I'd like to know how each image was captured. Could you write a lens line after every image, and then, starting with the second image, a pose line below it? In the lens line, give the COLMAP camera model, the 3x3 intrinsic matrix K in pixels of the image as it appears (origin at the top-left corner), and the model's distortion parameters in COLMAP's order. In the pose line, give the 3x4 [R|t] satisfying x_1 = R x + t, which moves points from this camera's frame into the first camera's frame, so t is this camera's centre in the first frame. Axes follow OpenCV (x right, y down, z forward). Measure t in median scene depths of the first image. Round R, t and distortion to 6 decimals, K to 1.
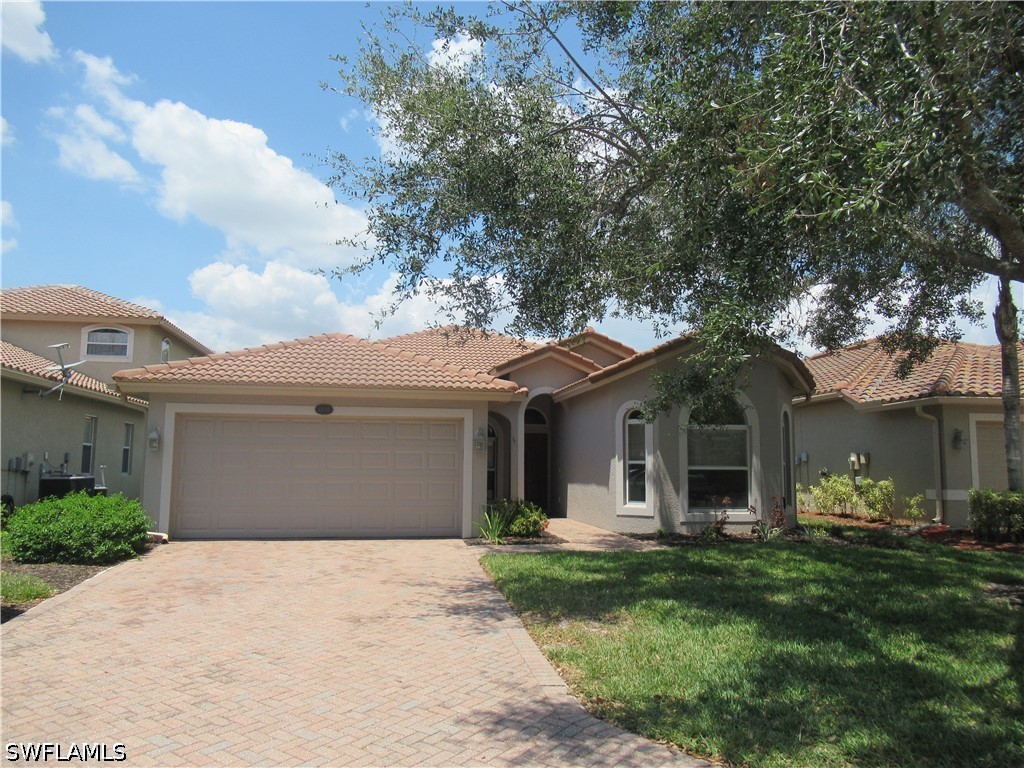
lens RADIAL K [[764.6, 0, 512.9], [0, 764.6, 383.0], [0, 0, 1]] dist [-0.009463, 0.000550]
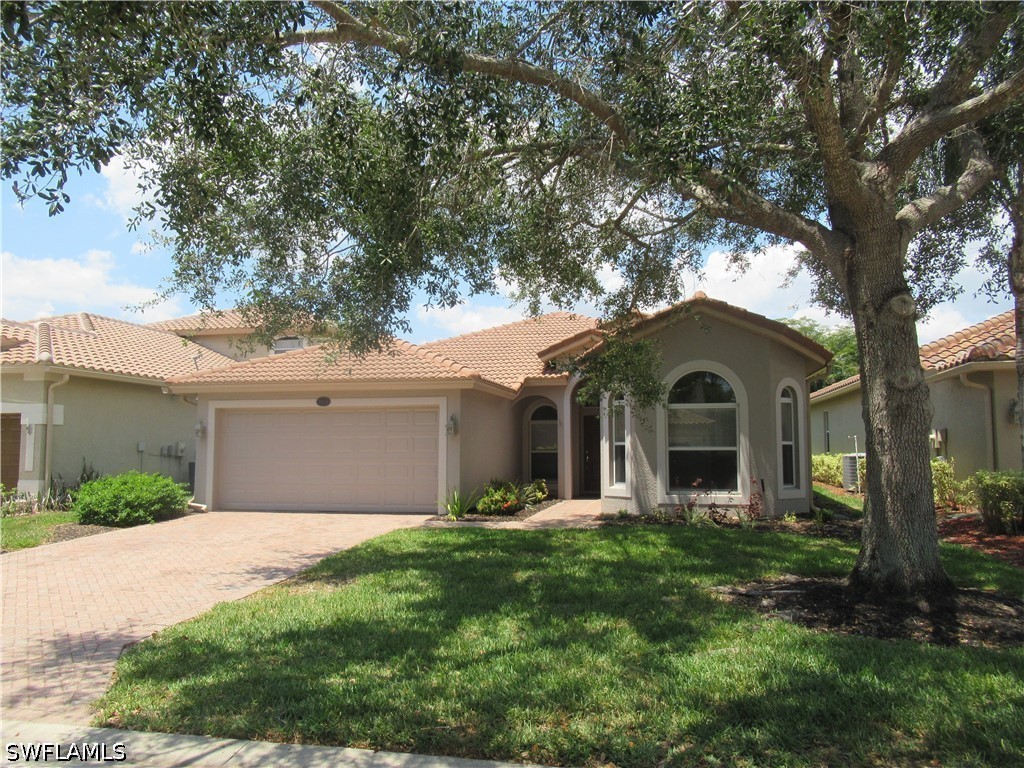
lens RADIAL K [[764.6, 0, 513.0], [0, 764.6, 385.8], [0, 0, 1]] dist [-0.009463, 0.000550]
pose [[0.927525, -0.040035, -0.371612, 0.415829], [0.049465, 0.998650, 0.015874, 0.006078], [0.370474, -0.033105, 0.928253, 0.028183]]
